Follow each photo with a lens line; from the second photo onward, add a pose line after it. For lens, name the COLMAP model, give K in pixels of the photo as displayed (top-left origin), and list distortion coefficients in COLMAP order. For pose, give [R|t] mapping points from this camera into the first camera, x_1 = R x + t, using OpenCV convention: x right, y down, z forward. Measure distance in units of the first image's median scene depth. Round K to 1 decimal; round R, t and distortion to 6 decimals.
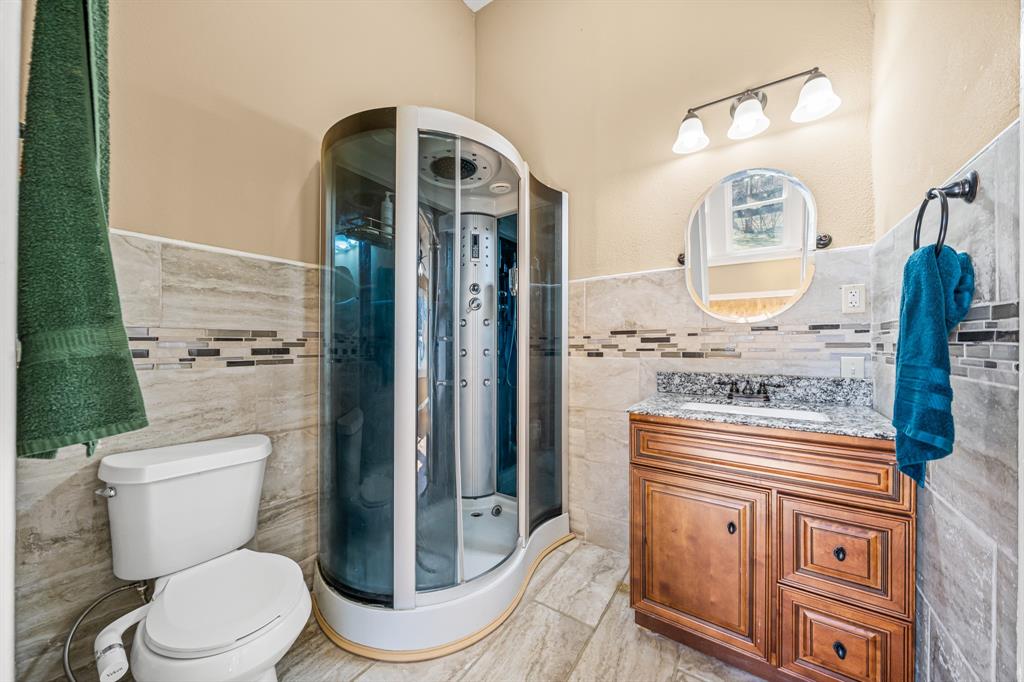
lens RADIAL K [[356.0, 0, 507.9], [0, 356.0, 343.1], [0, 0, 1]] dist [-0.003113, -0.000093]
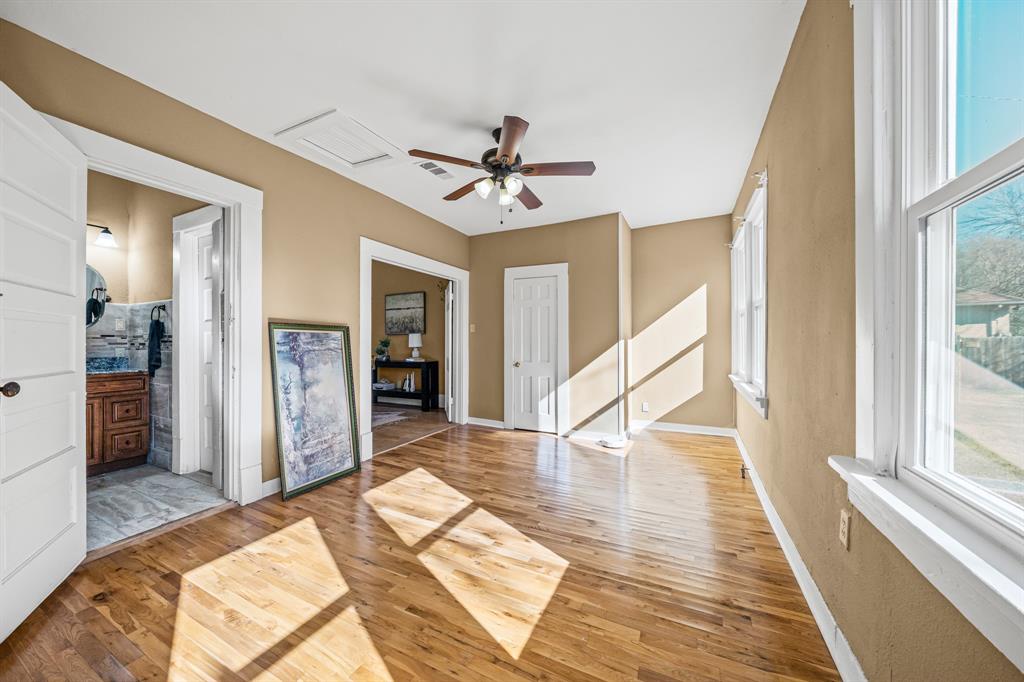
lens RADIAL K [[356.0, 0, 509.3], [0, 356.0, 343.6], [0, 0, 1]] dist [-0.003113, -0.000093]
pose [[-0.149382, 0.000546, 0.988779, -2.738935], [-0.003894, 0.999992, -0.001141, -0.003659], [-0.988772, -0.004020, -0.149378, -1.917511]]
